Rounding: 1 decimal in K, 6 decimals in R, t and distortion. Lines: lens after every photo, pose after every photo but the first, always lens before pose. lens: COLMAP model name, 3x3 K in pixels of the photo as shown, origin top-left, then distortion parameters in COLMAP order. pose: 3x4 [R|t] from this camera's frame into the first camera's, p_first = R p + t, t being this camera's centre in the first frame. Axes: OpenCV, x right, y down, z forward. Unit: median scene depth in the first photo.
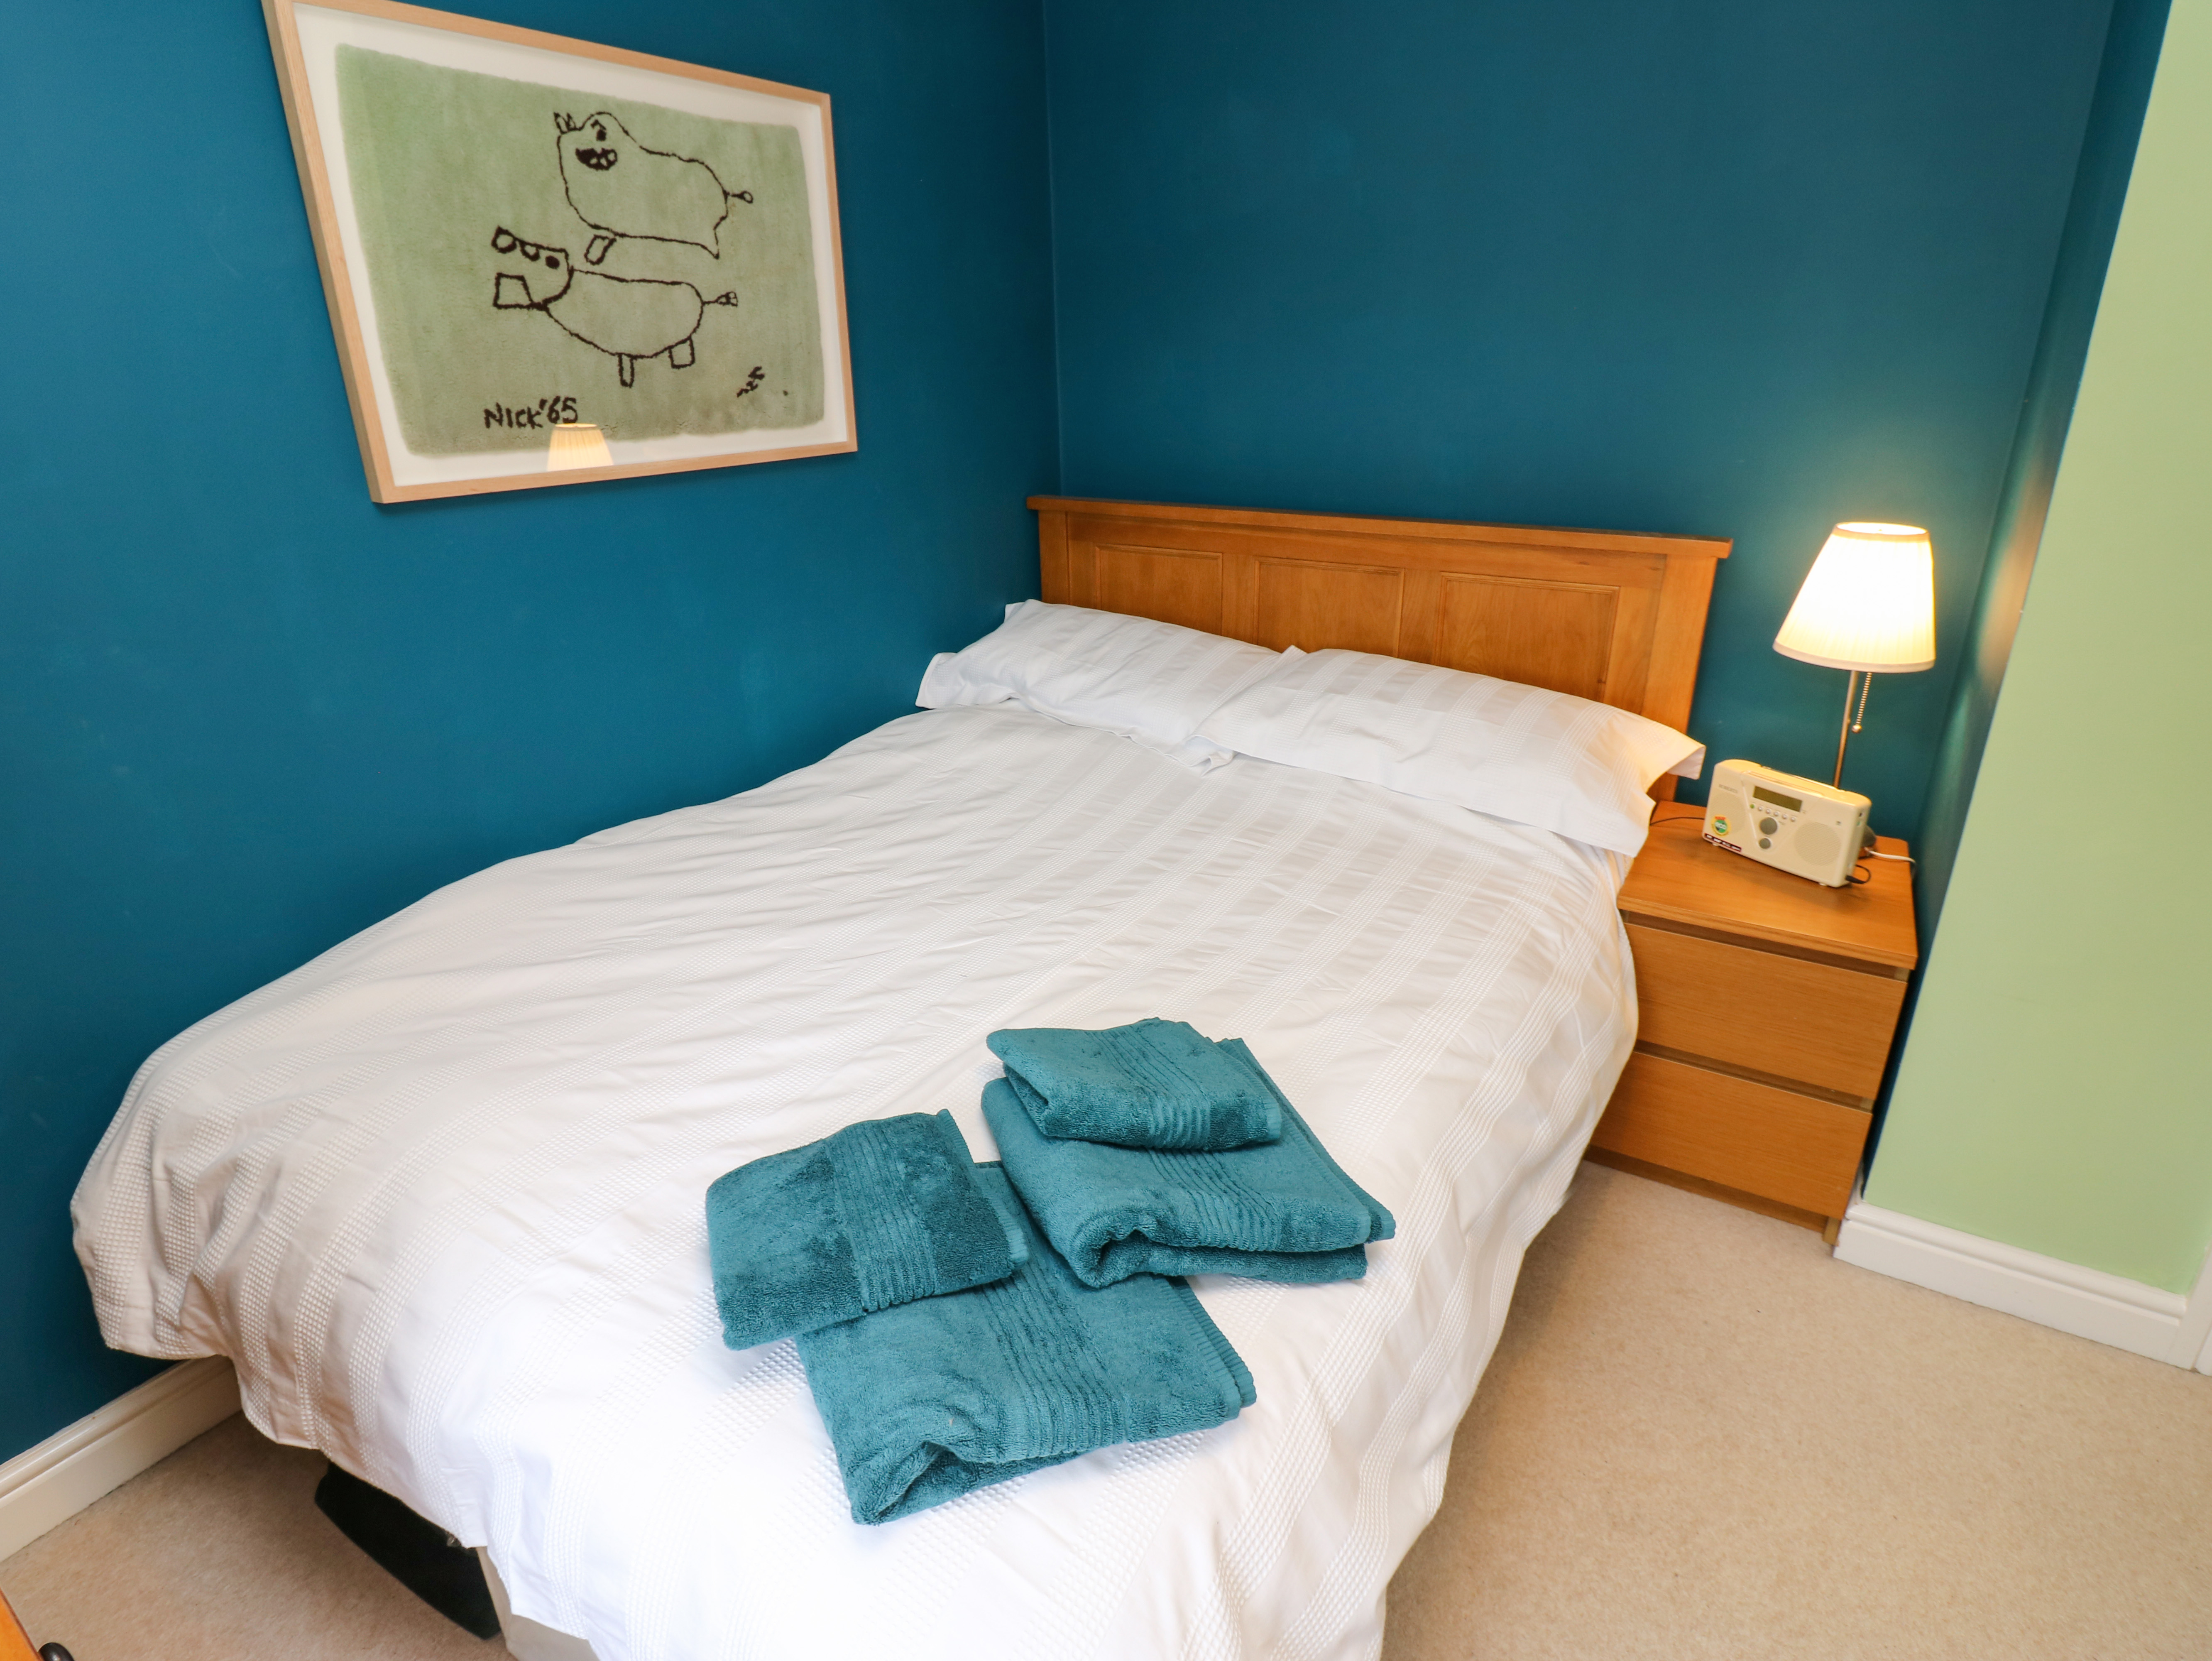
lens RADIAL K [[1148.5, 0, 1121.8], [0, 1148.5, 803.2], [0, 0, 1]] dist [0.003841, -0.015692]
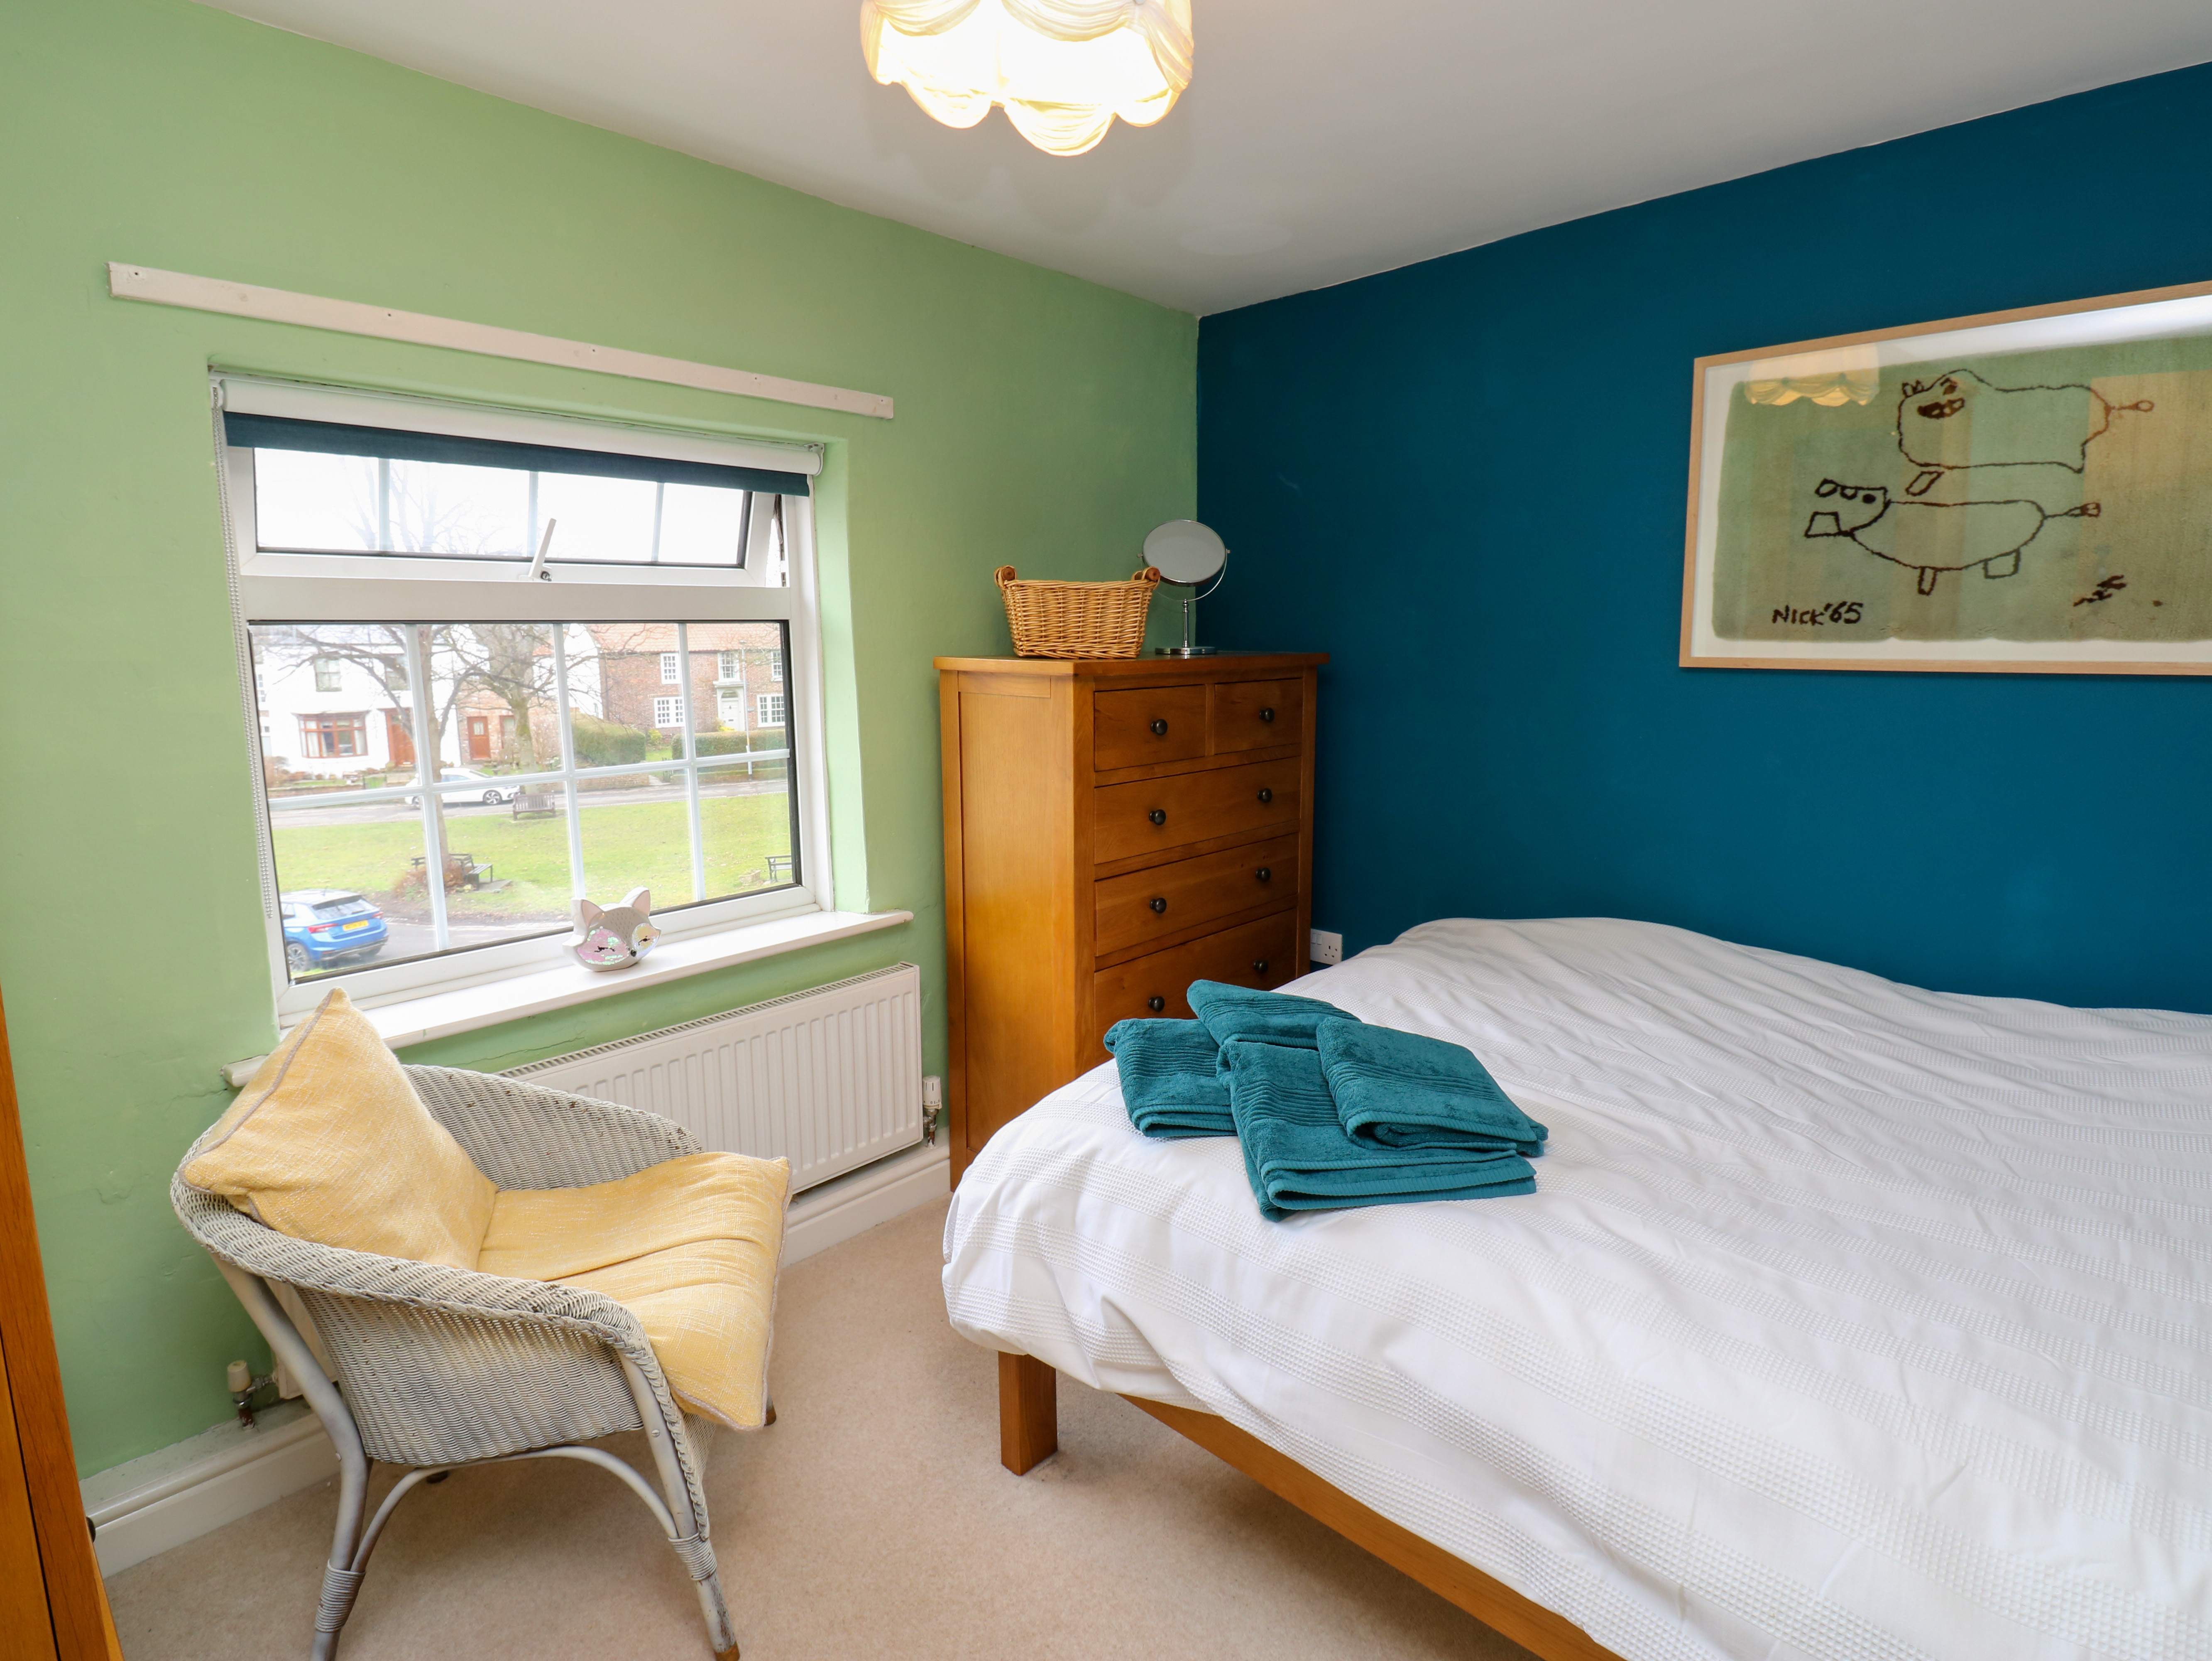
lens RADIAL K [[1148.5, 0, 1121.8], [0, 1148.5, 803.2], [0, 0, 1]] dist [0.003841, -0.015692]
pose [[-0.186935, 0.166288, -0.968196, 0.903186], [-0.345906, 0.911309, 0.223304, -0.164588], [0.919459, 0.376648, -0.112835, 0.509953]]
